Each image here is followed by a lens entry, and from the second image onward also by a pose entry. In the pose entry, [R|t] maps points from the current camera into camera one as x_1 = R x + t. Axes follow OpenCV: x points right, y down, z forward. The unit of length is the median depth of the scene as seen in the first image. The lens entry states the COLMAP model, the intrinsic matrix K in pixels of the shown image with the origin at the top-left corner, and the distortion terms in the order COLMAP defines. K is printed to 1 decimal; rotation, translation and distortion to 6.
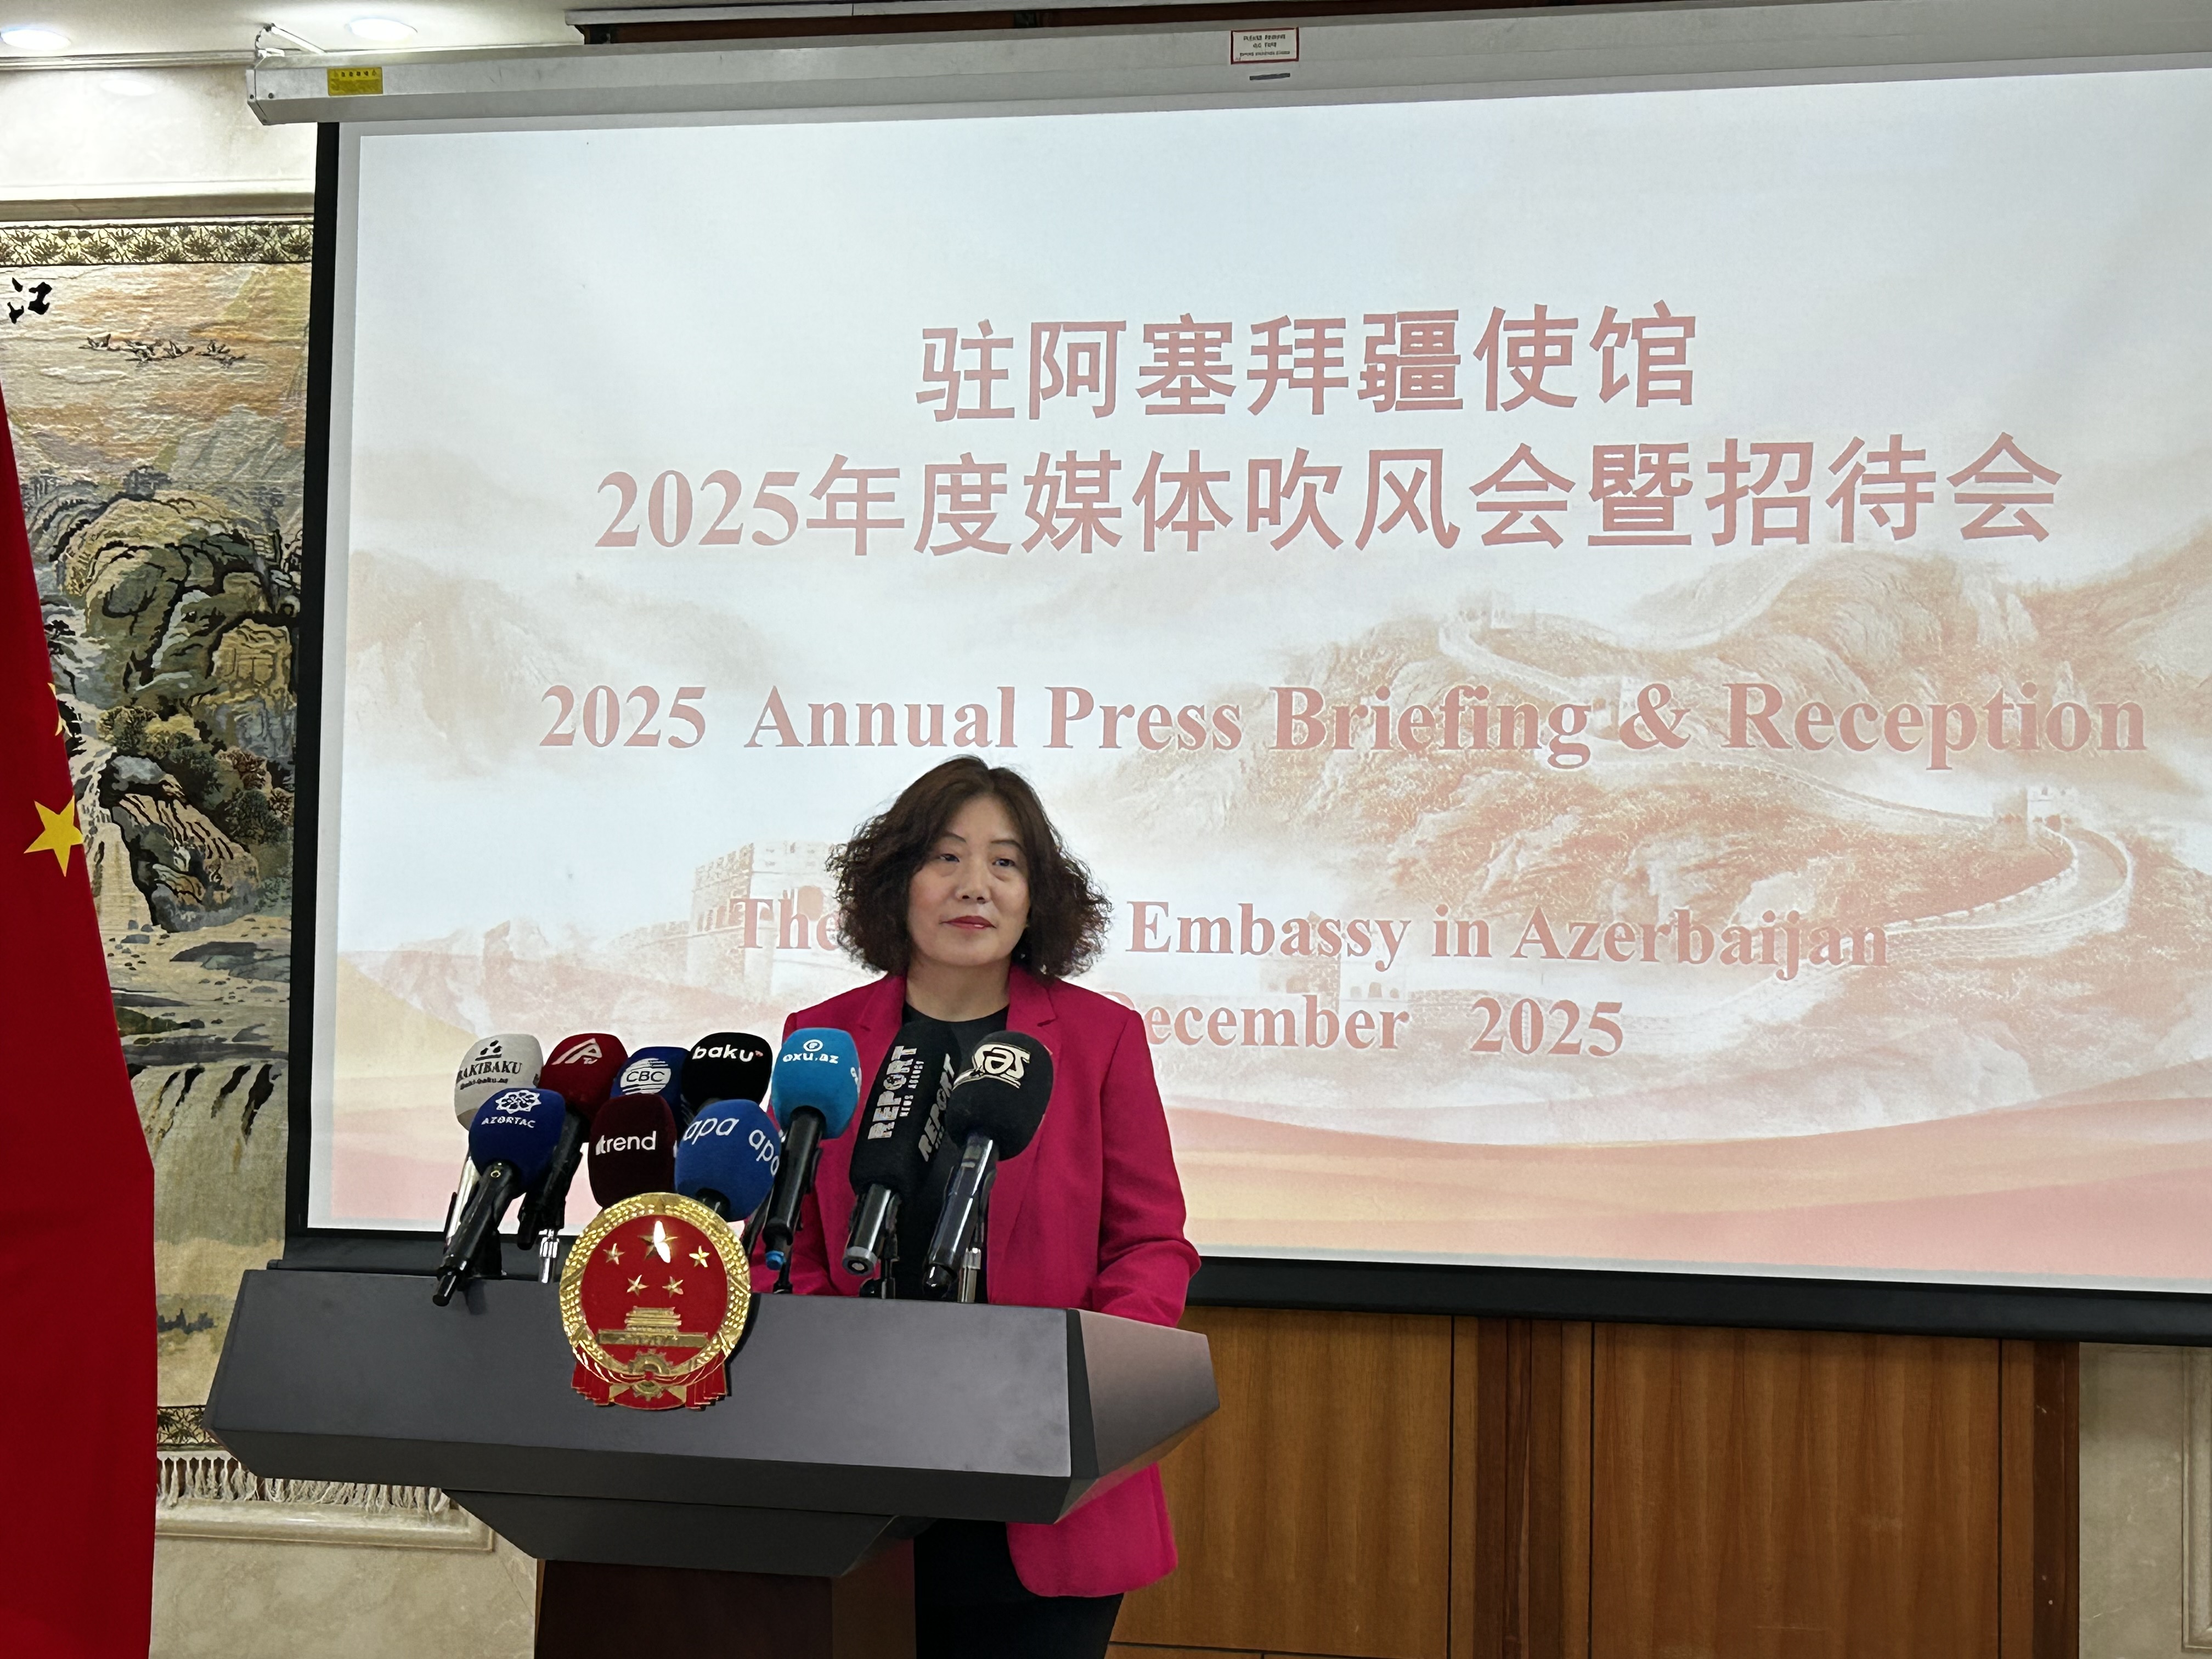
lens RADIAL K [[3851.6, 0, 1106.0], [0, 3851.6, 829.5], [0, 0, 1]] dist [0.171313, 0.207734]
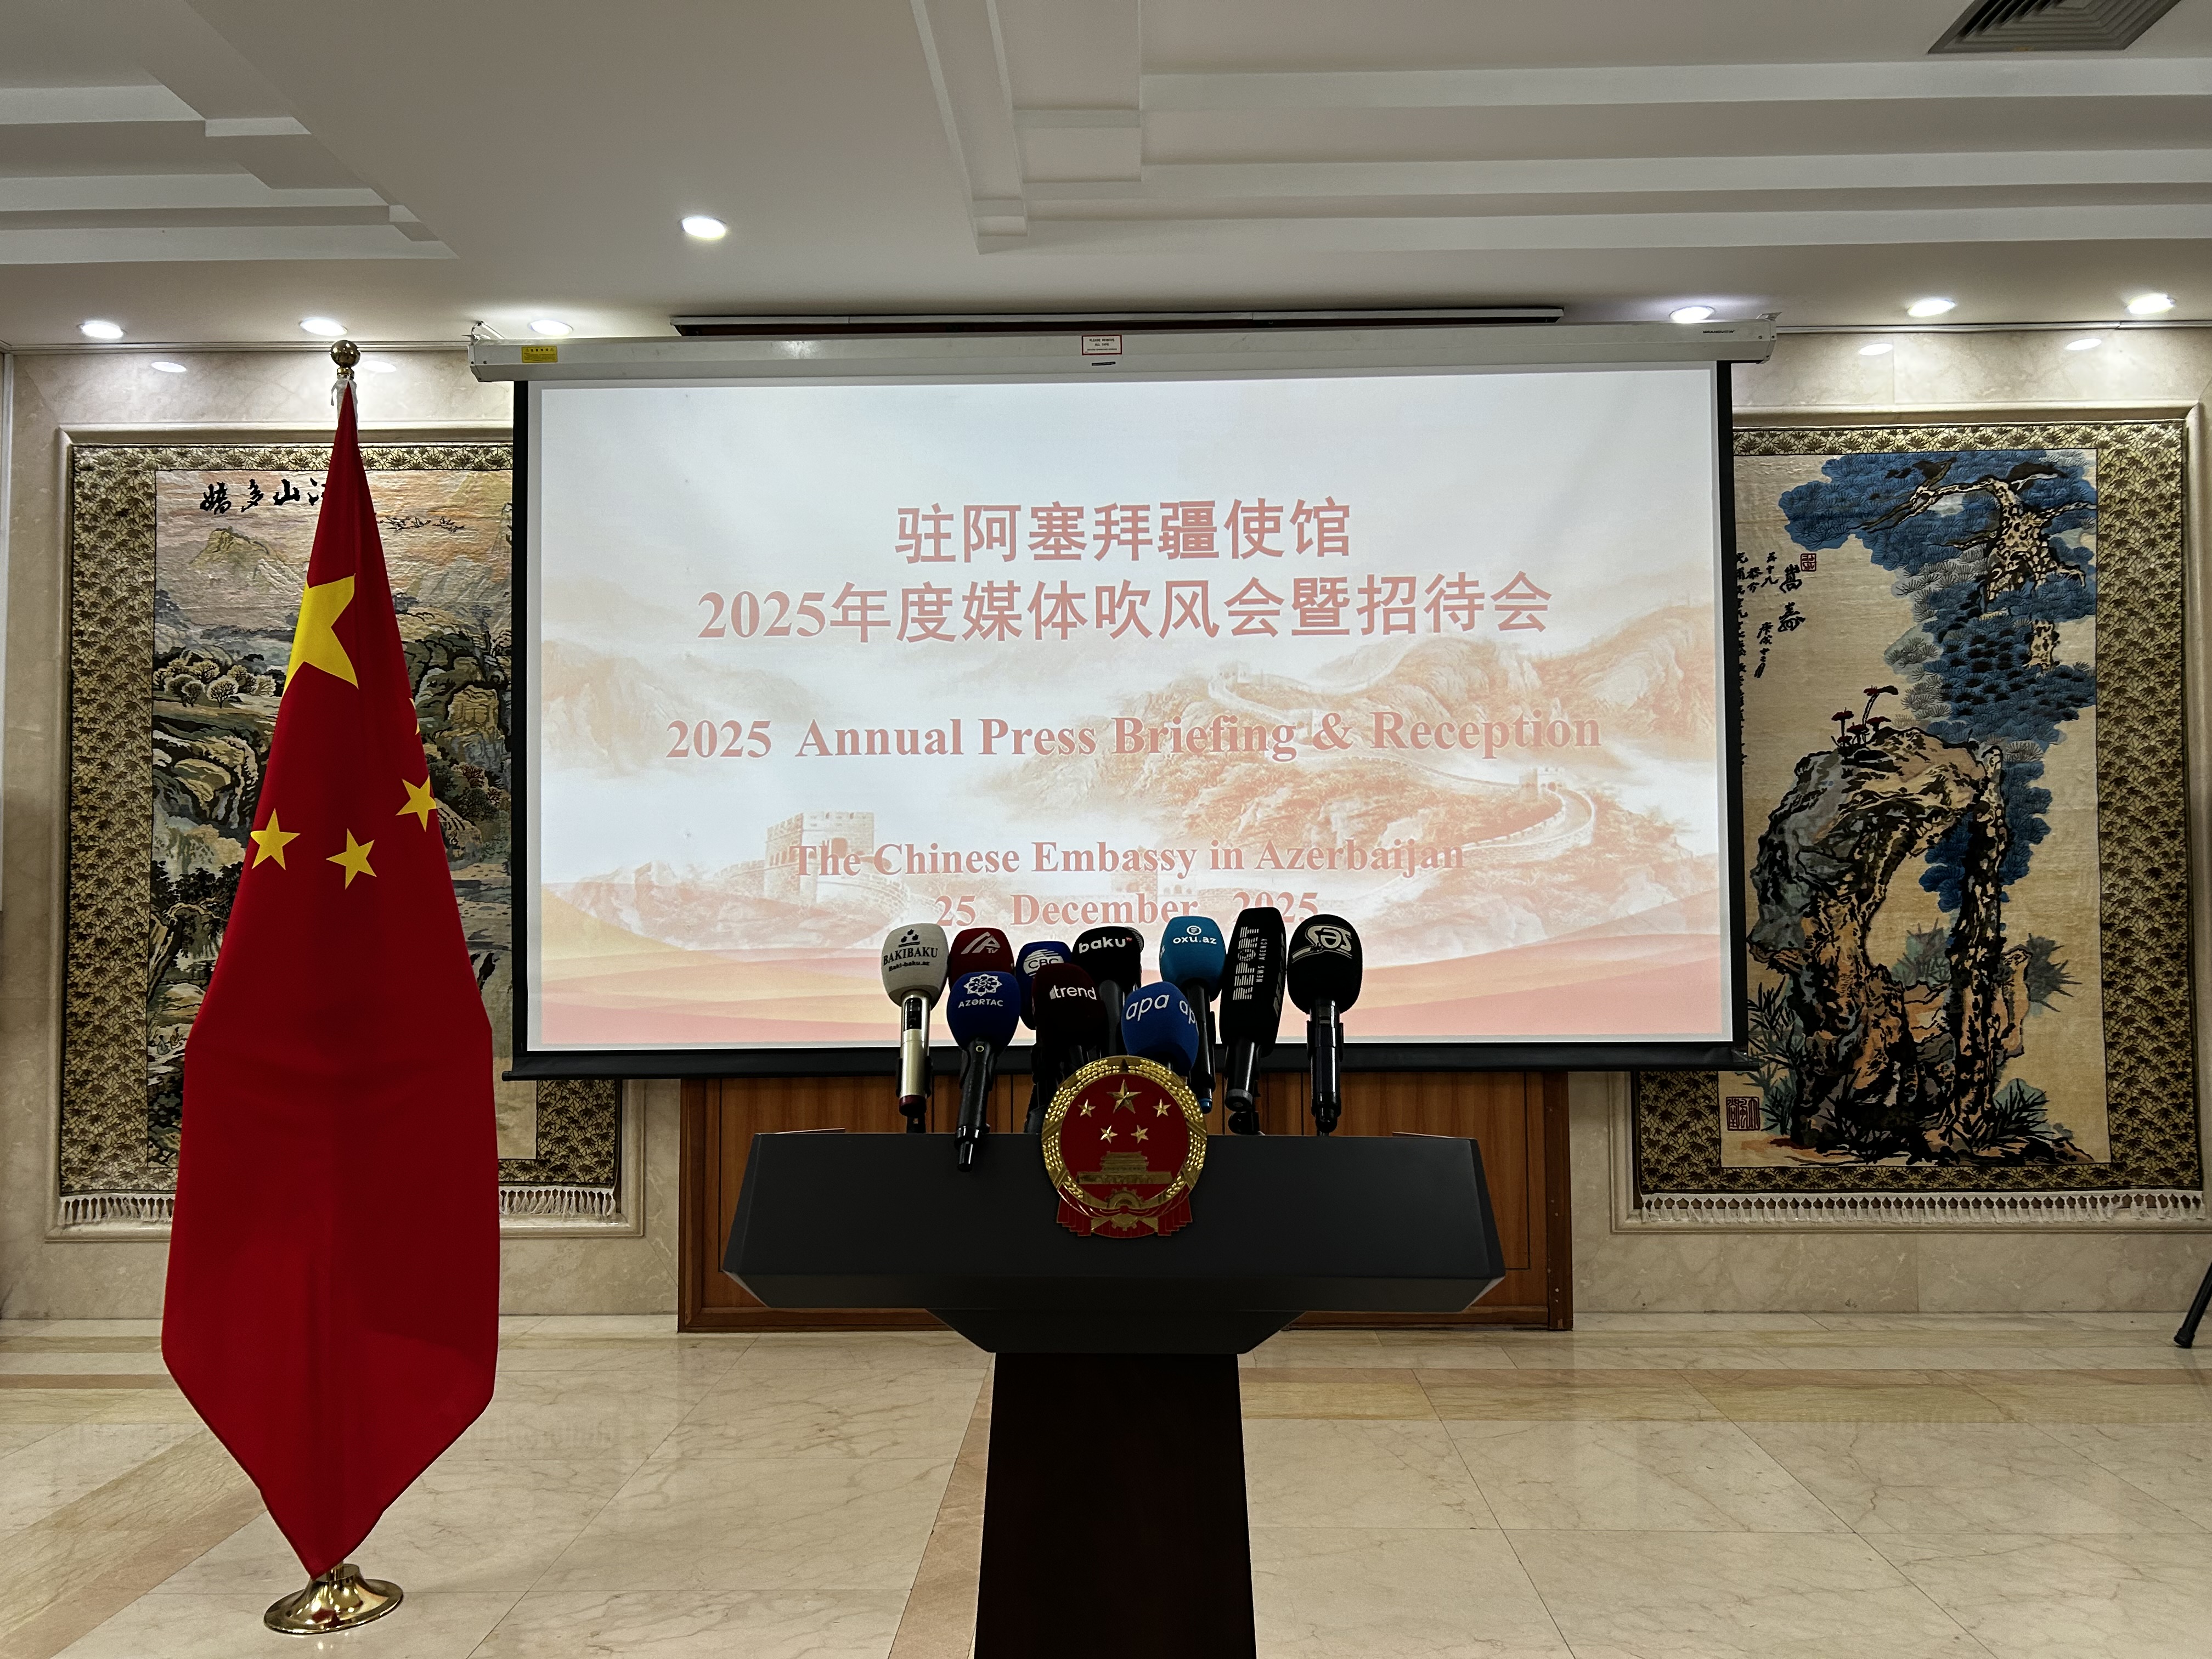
lens RADIAL K [[1702.4, 0, 1119.4], [0, 1702.4, 856.4], [0, 0, 1]] dist [0.100419, -0.121205]
pose [[0.978564, -0.022157, 0.204749, -0.112603], [0.018813, 0.999656, 0.018264, 0.011759], [-0.205083, -0.014020, 0.978644, 0.246445]]
